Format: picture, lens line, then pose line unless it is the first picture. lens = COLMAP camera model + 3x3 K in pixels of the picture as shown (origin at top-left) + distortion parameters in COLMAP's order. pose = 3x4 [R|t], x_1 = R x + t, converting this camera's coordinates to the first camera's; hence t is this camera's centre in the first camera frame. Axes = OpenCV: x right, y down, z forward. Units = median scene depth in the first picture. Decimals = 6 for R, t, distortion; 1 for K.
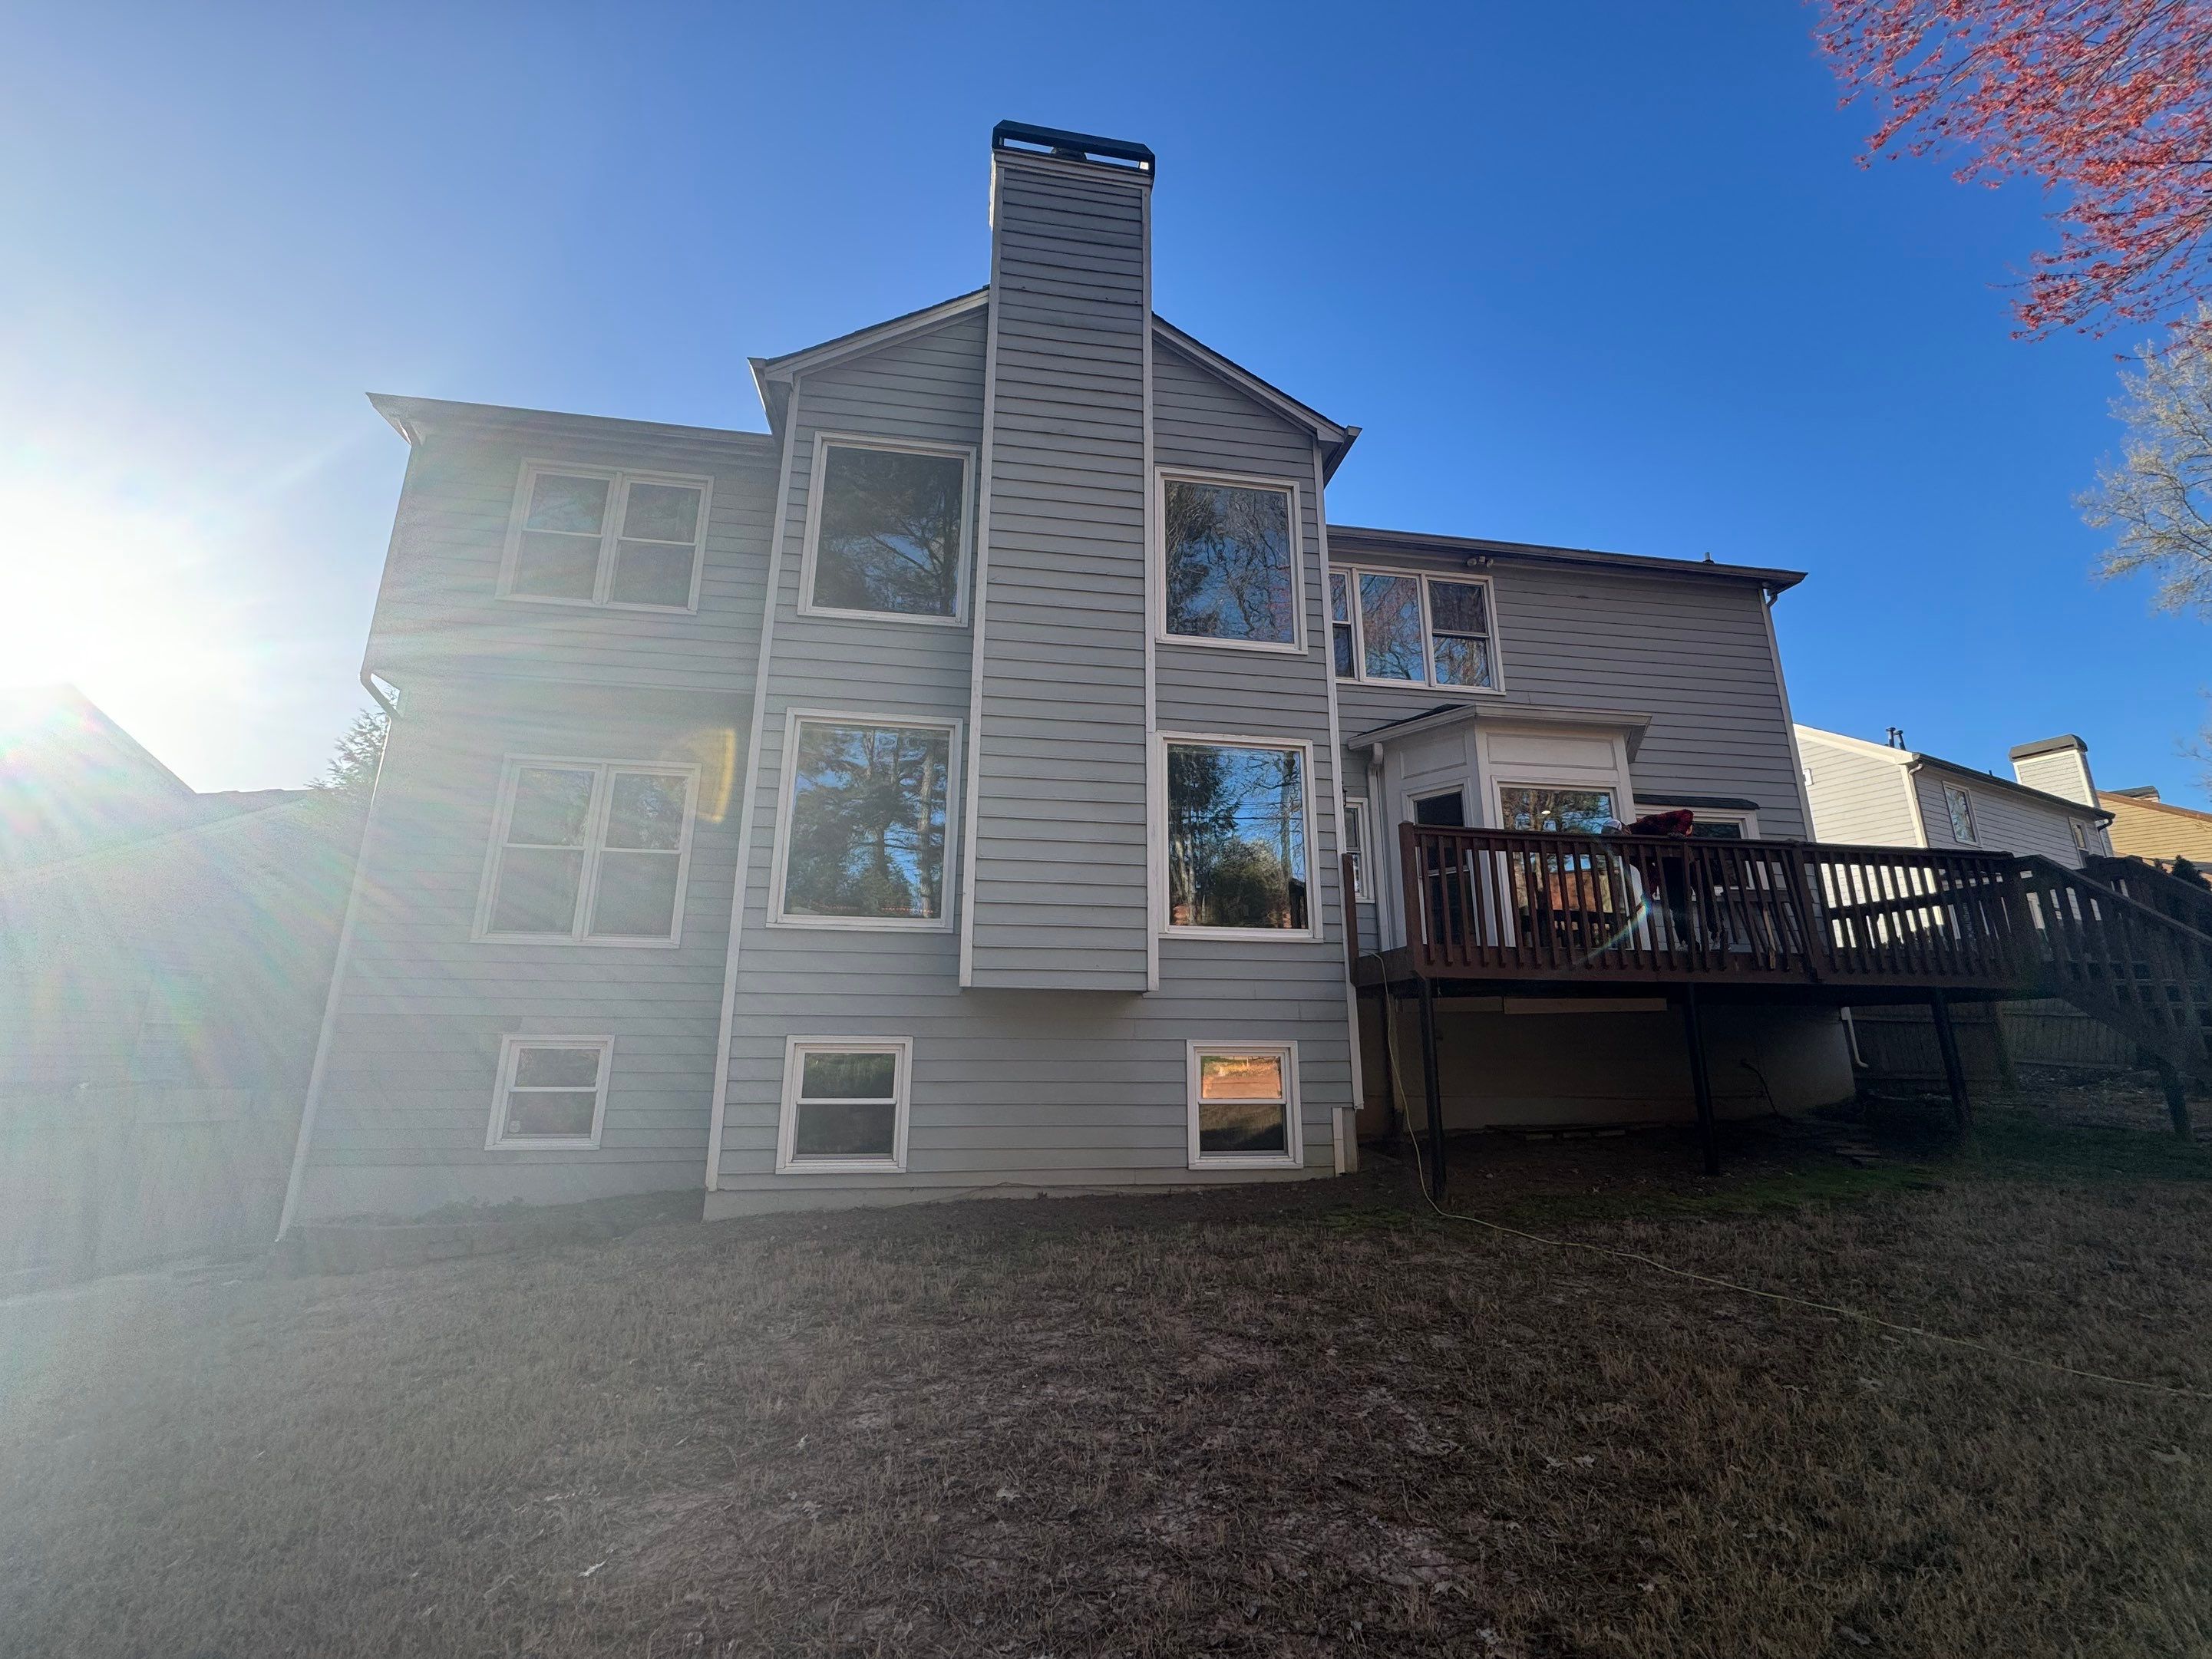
lens RADIAL K [[879.1, 0, 1103.2], [0, 879.1, 832.1], [0, 0, 1]] dist [-0.001663, 0.000233]
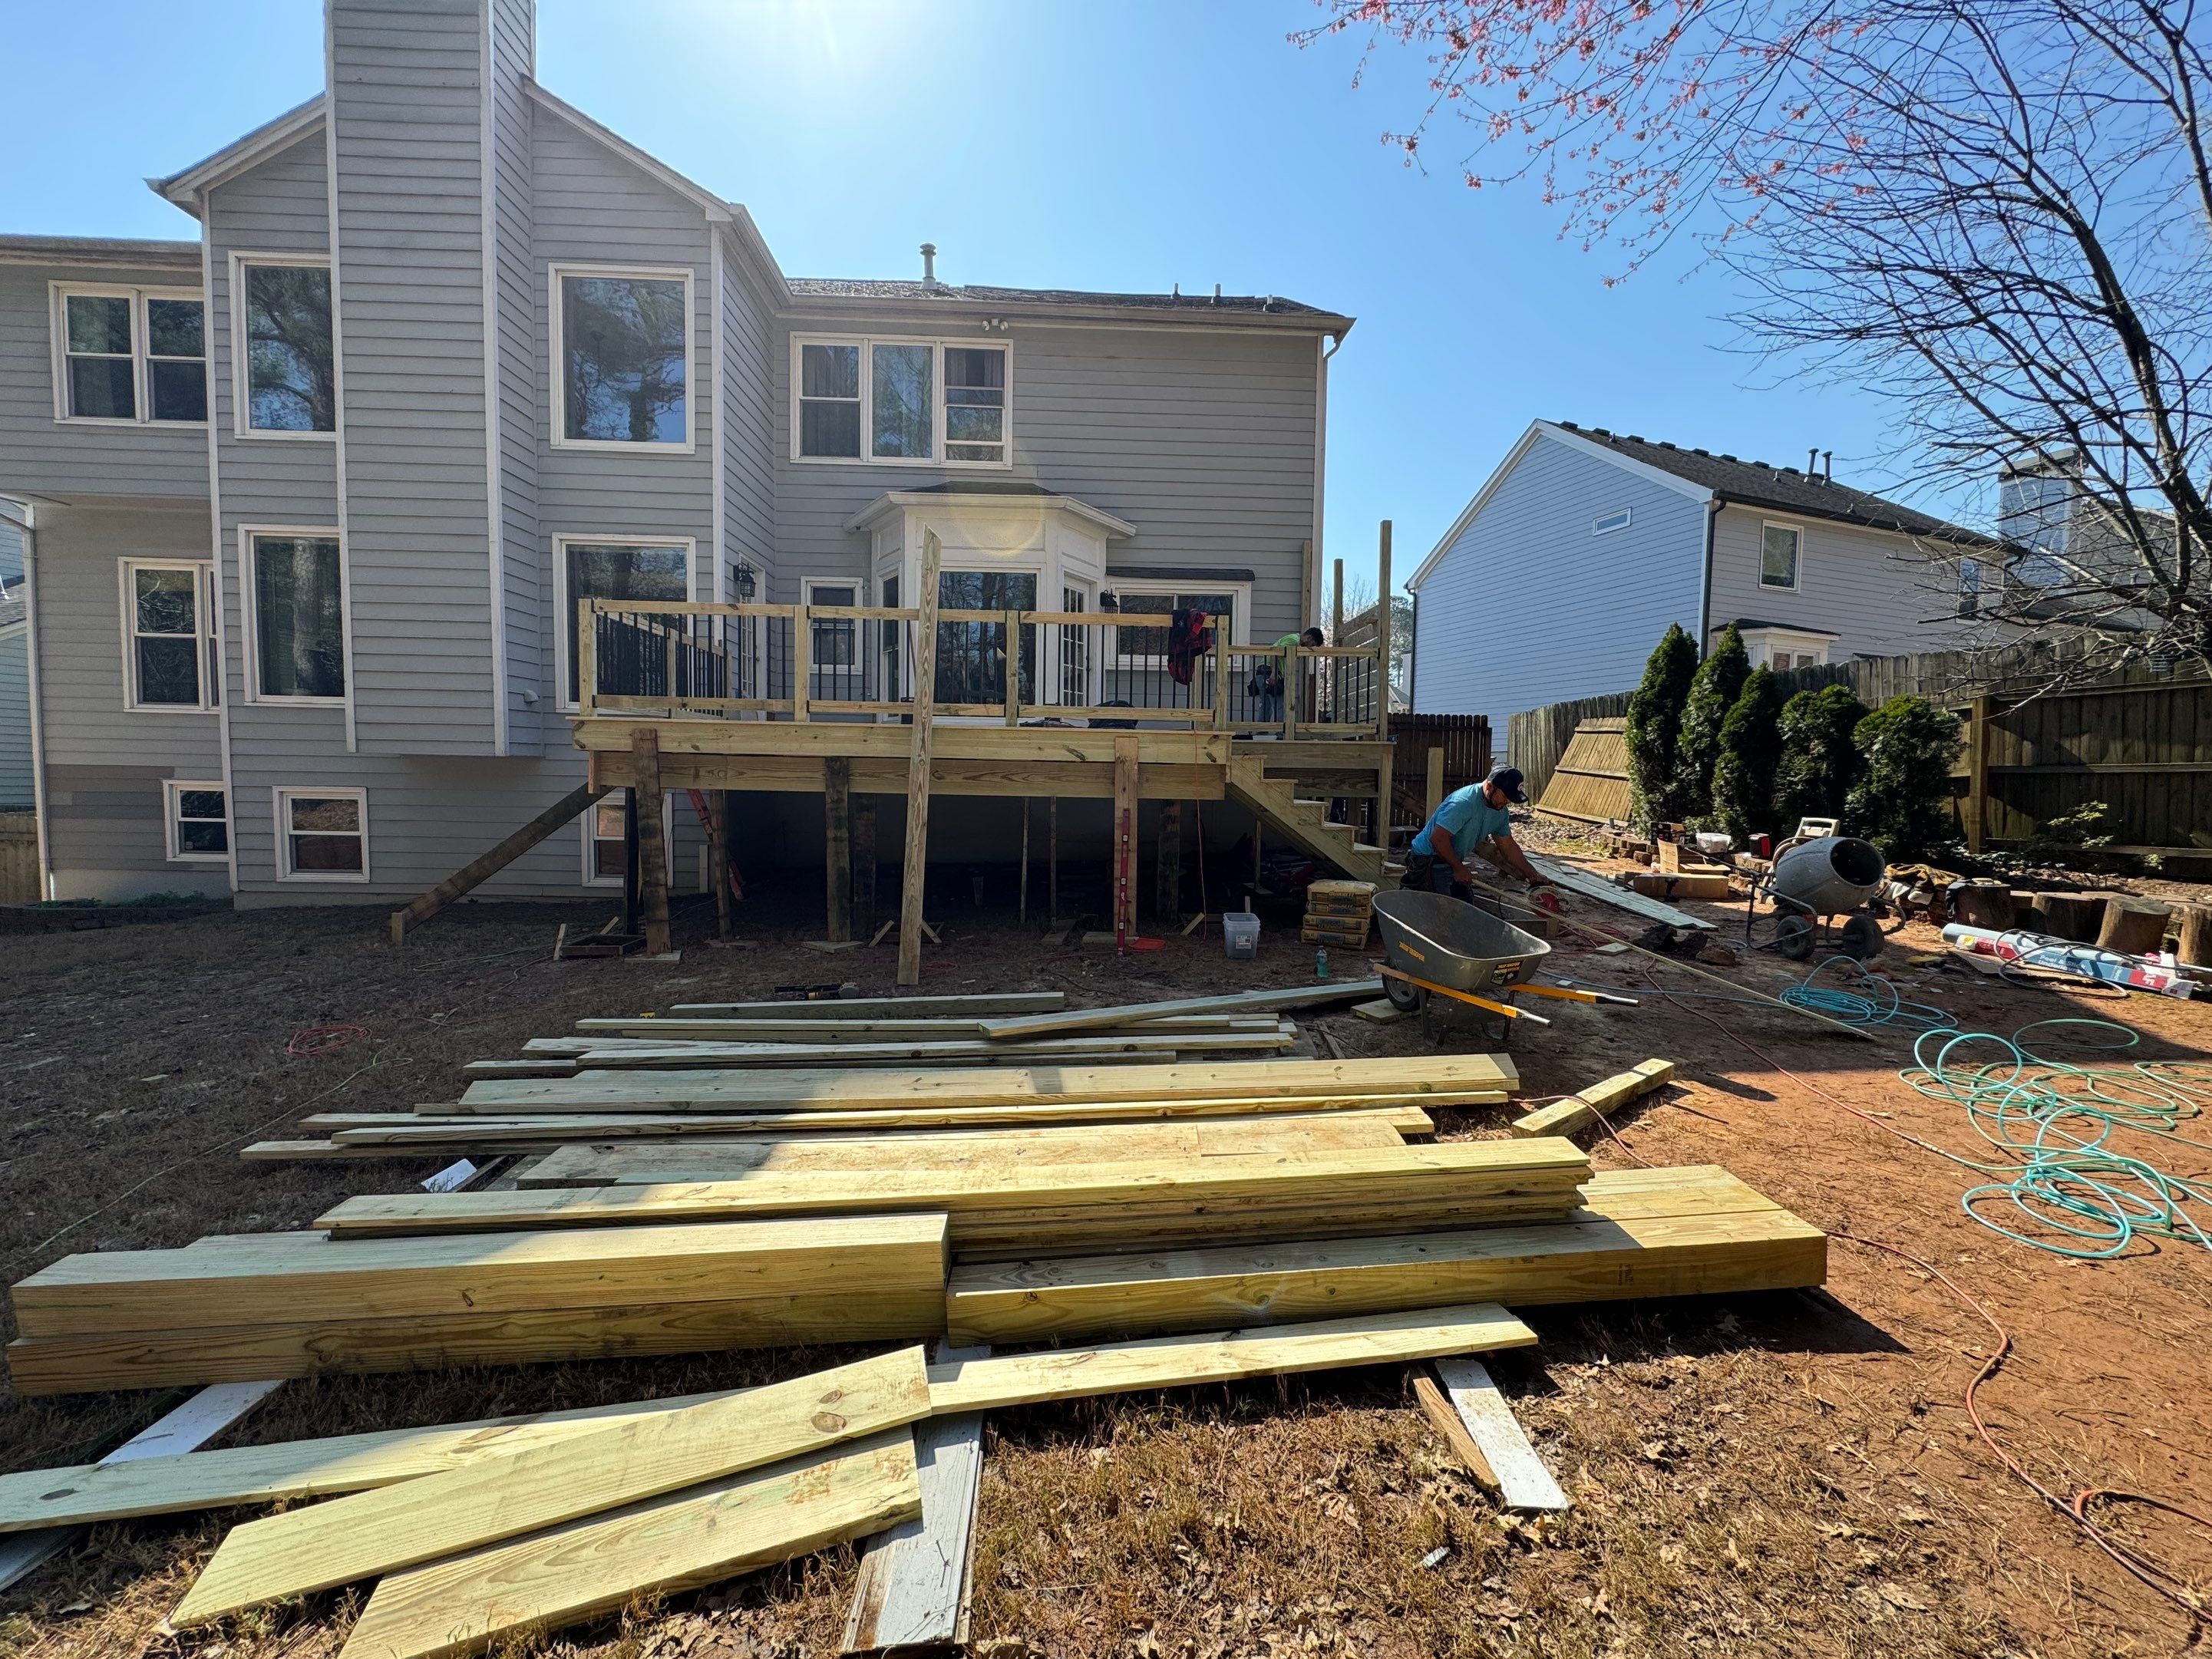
lens RADIAL K [[879.1, 0, 1103.2], [0, 879.1, 832.1], [0, 0, 1]] dist [-0.001663, 0.000233]
pose [[0.993323, 0.019474, -0.113713, 0.904364], [0.015239, 0.954867, 0.296643, -0.070277], [0.114358, -0.296395, 0.948194, -0.135169]]
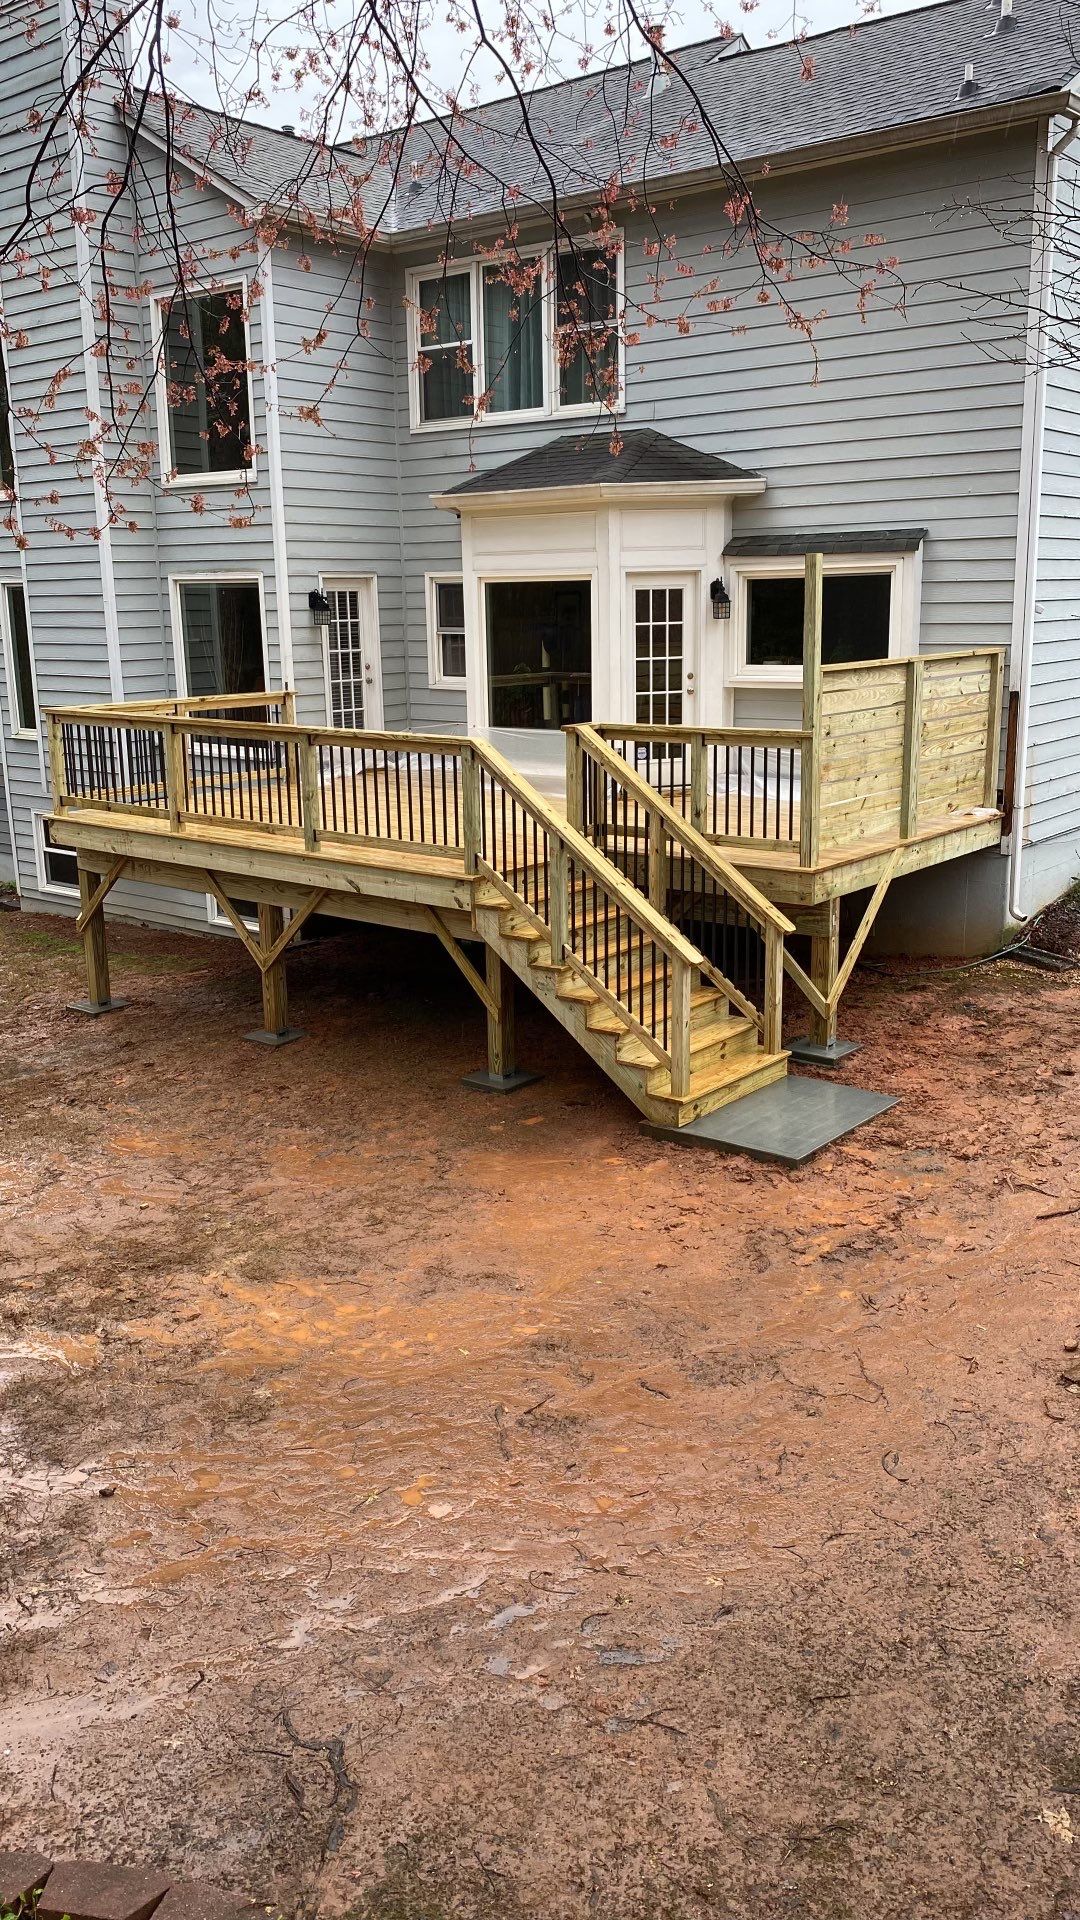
lens RADIAL K [[1542.3, 0, 540.0], [0, 1542.3, 960.0], [0, 0, 1]] dist [0.069580, -0.000407]
pose [[0.676770, 0.157165, -0.719223, 1.911946], [0.193101, 0.904845, 0.379430, -0.331766], [0.710419, -0.395669, 0.582023, -0.047700]]
